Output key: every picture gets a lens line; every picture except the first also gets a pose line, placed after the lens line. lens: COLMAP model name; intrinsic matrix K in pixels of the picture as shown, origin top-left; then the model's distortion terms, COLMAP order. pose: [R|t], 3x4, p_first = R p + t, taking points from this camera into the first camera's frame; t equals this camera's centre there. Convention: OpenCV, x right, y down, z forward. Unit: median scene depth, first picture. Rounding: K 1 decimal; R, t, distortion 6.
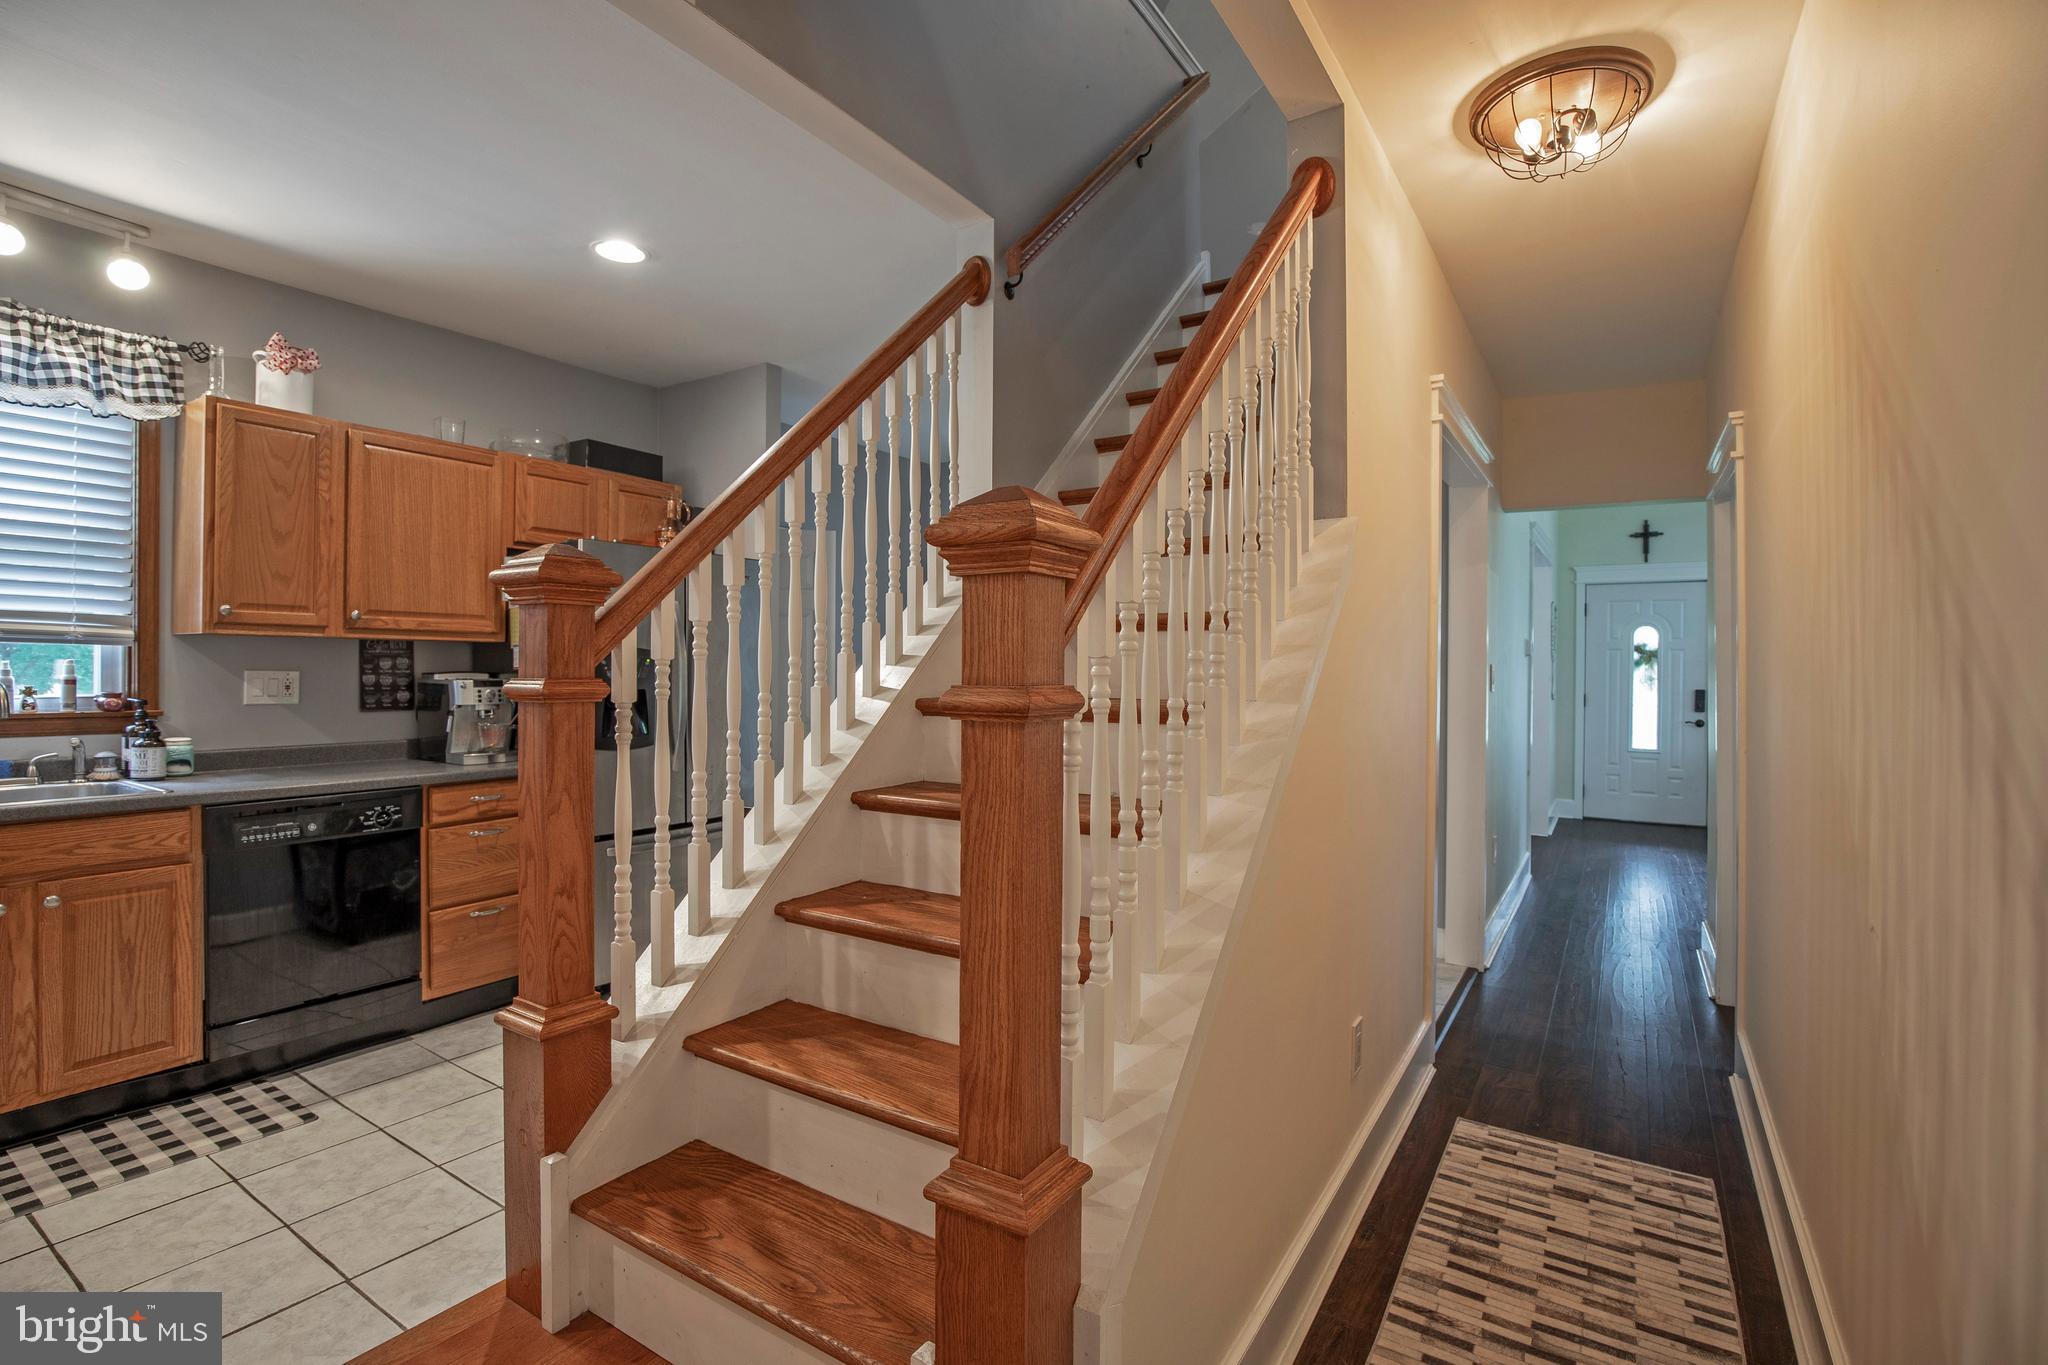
lens RADIAL K [[941.2, 0, 1024.0], [0, 941.2, 682.5], [0, 0, 1]] dist [-0.047456, 0.013849]
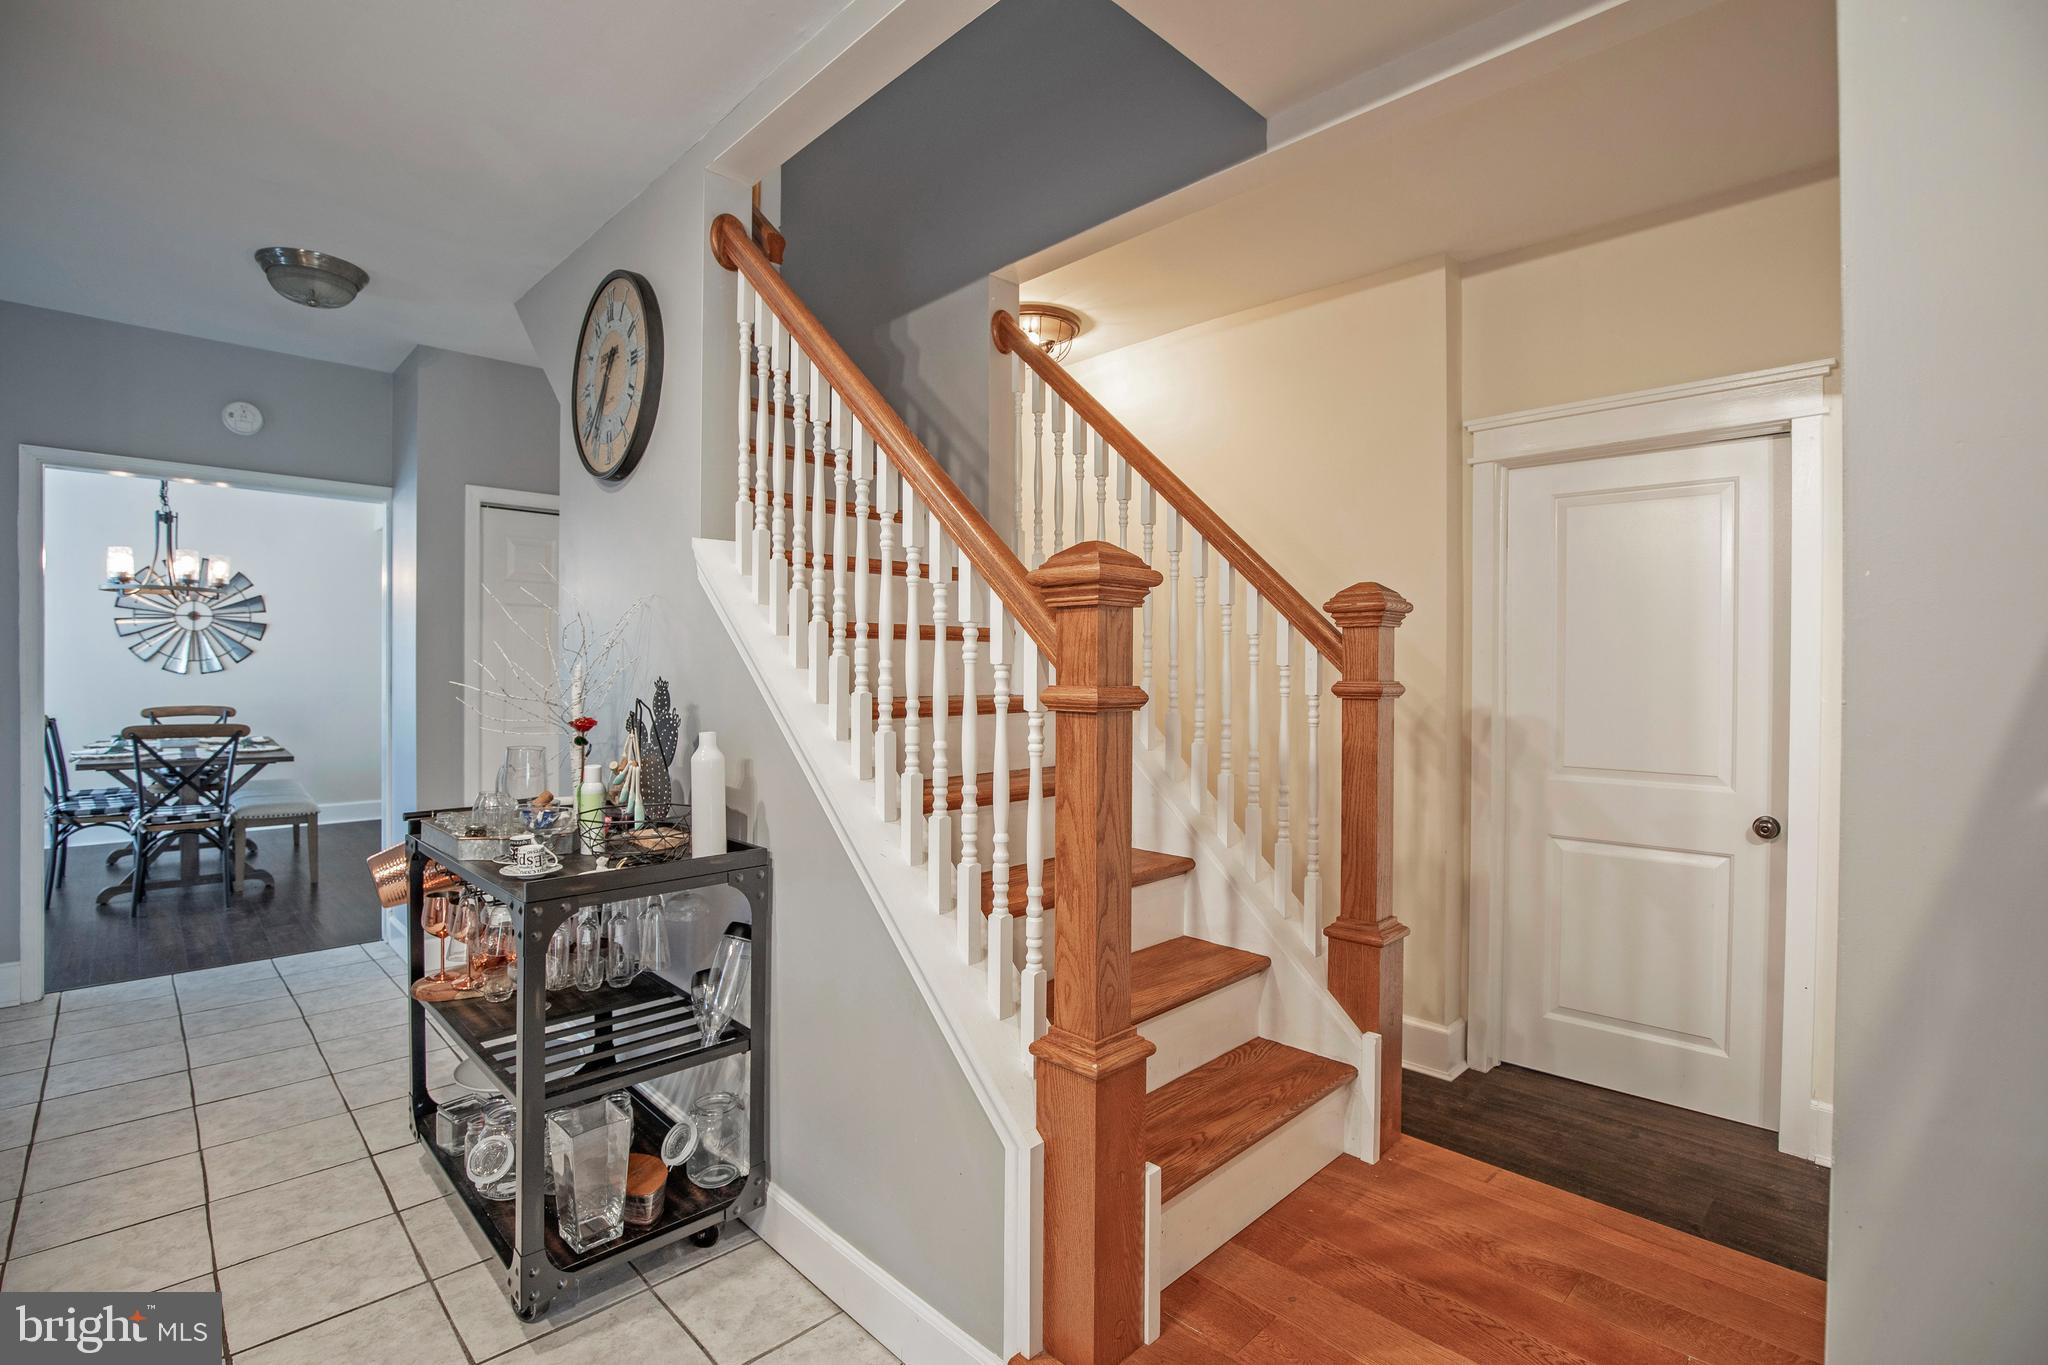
lens RADIAL K [[941.2, 0, 1024.0], [0, 941.2, 682.5], [0, 0, 1]] dist [-0.047456, 0.013849]
pose [[0.223893, -0.021659, 0.974373, -0.899938], [0.009605, 0.999754, 0.020016, -0.019194], [-0.974566, 0.004878, 0.224046, 0.537802]]
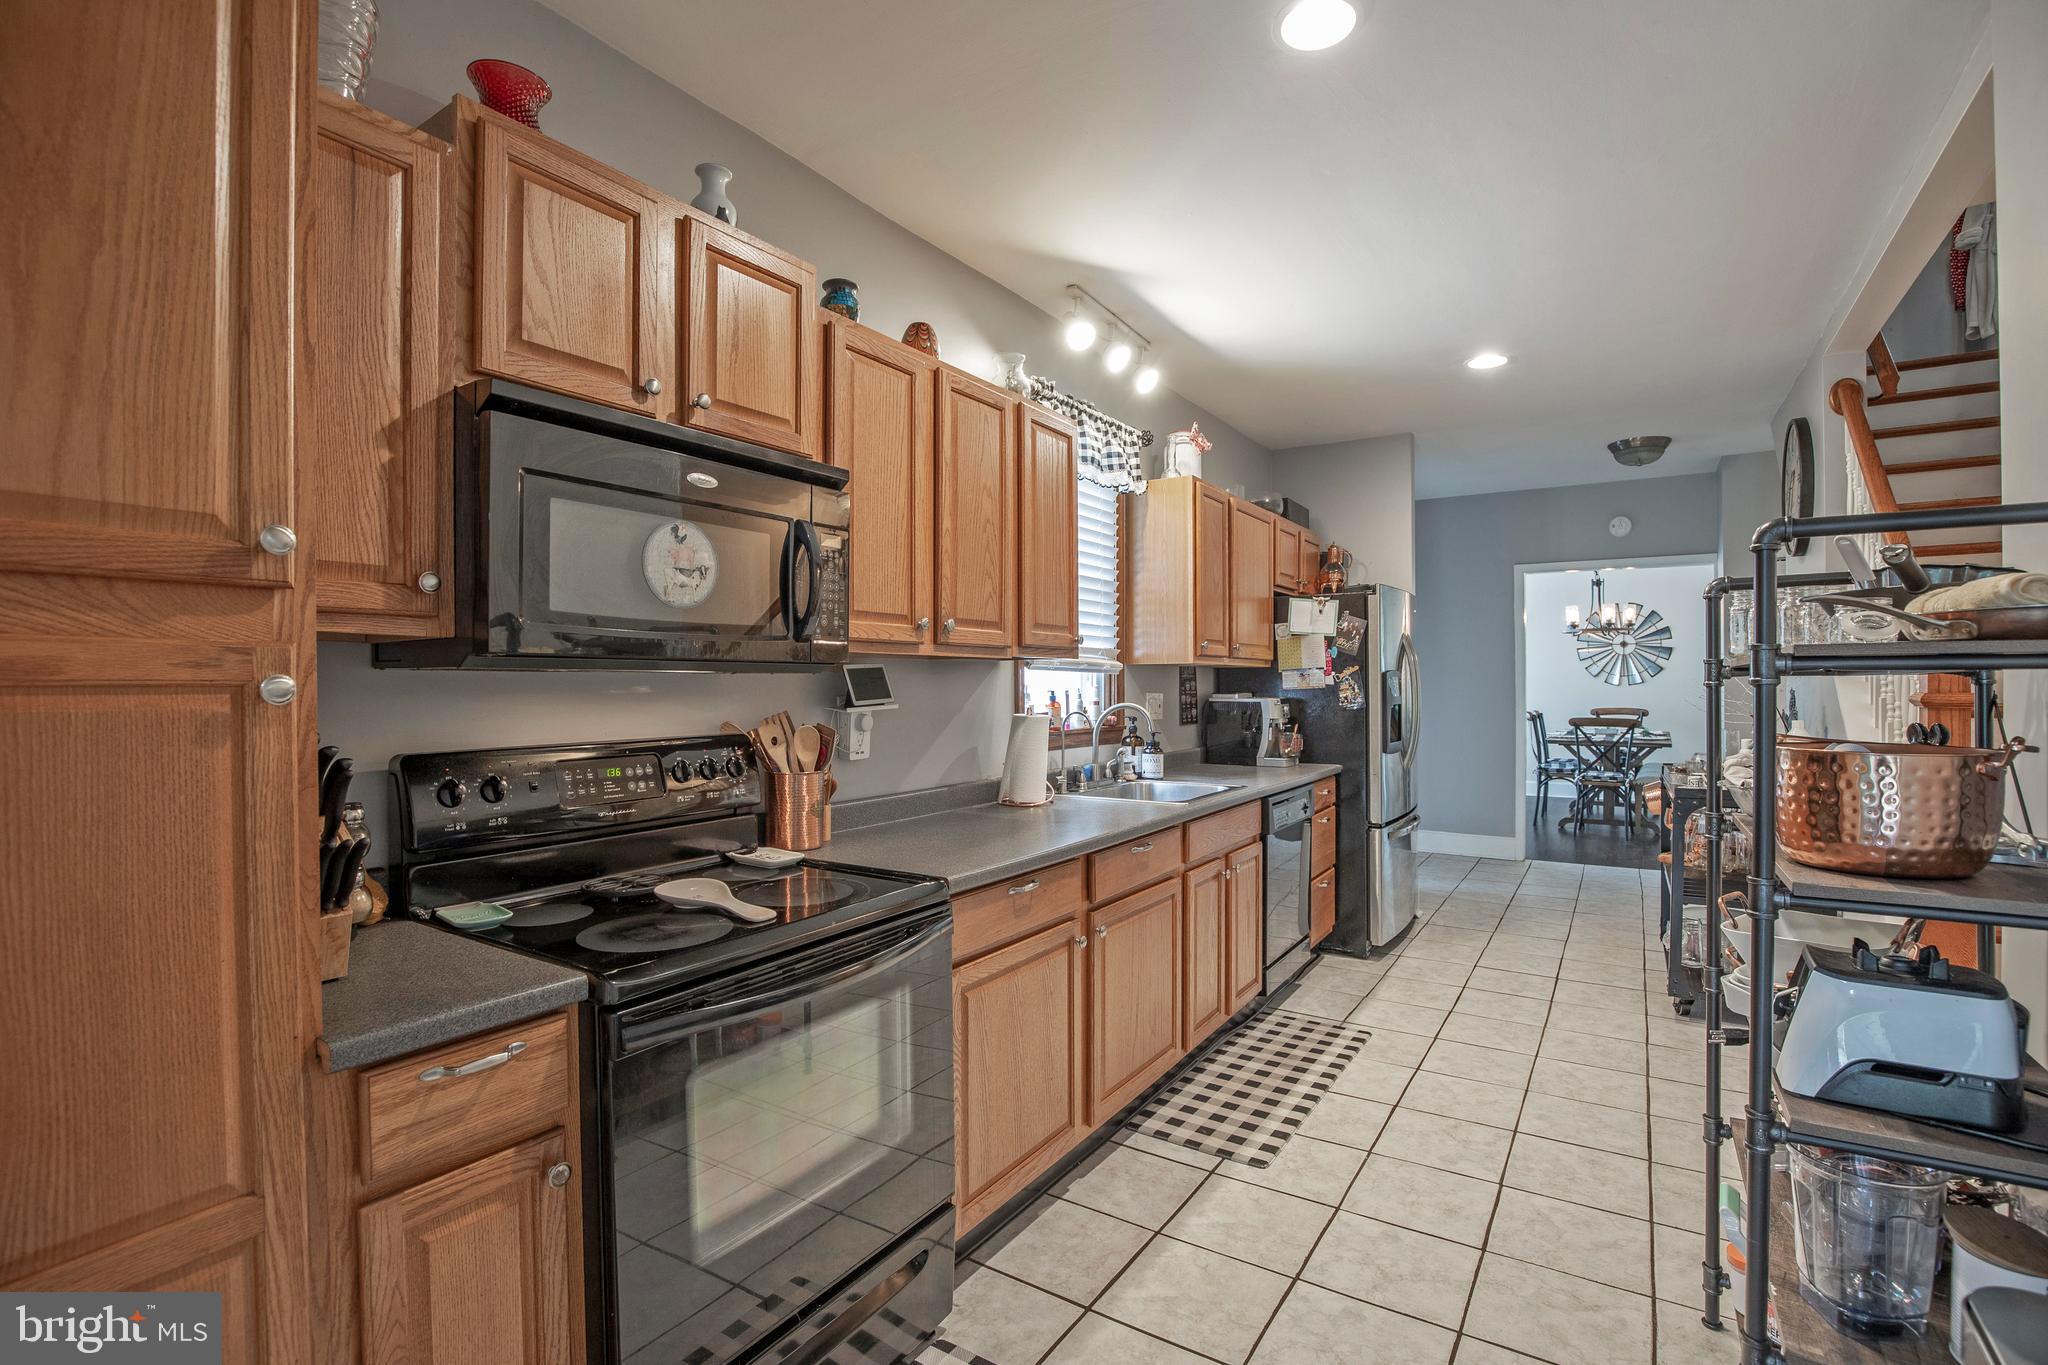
lens RADIAL K [[941.2, 0, 1024.0], [0, 941.2, 682.5], [0, 0, 1]] dist [-0.047456, 0.013849]
pose [[0.999829, -0.016162, -0.008957, -1.287803], [0.016039, 0.999778, -0.013658, -0.013617], [0.009176, 0.013512, 0.999867, -0.349739]]
